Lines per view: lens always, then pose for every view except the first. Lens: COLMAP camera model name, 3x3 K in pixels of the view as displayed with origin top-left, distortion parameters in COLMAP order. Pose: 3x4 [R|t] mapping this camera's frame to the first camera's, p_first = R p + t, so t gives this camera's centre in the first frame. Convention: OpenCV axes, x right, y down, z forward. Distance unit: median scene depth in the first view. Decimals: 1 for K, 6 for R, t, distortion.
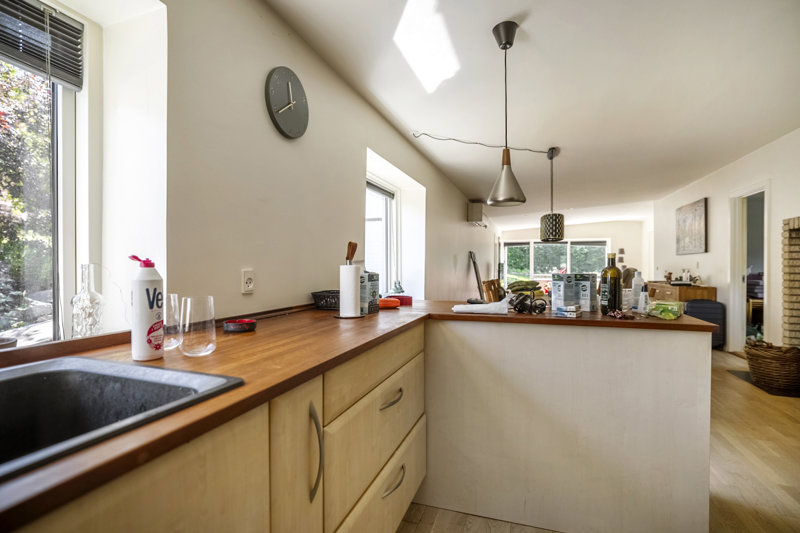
lens RADIAL K [[376.7, 0, 398.5], [0, 376.7, 270.9], [0, 0, 1]] dist [-0.030911, 0.000097]
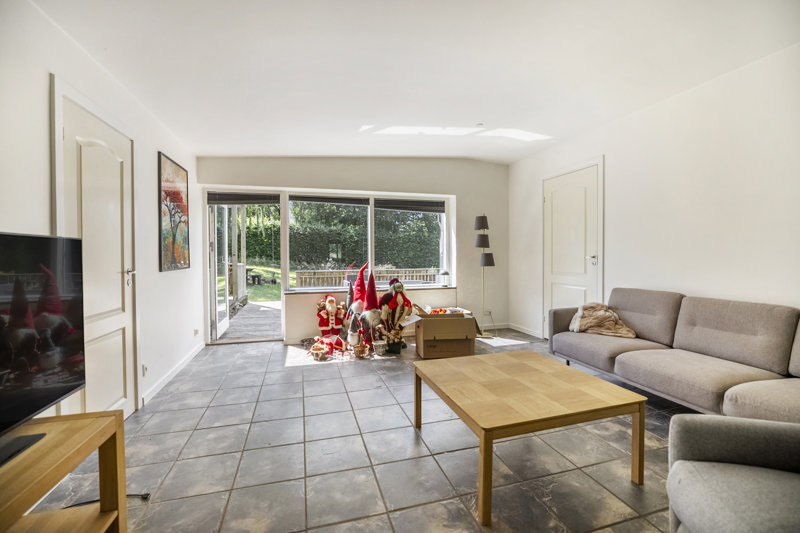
lens RADIAL K [[344.5, 0, 400.0], [0, 344.5, 266.5], [0, 0, 1]] dist [-0.052370, 0.000015]
pose [[0.808488, -0.025854, 0.587945, 0.249767], [0.016718, 0.999640, 0.020967, -0.008709], [-0.588276, -0.007122, 0.808629, 0.664382]]
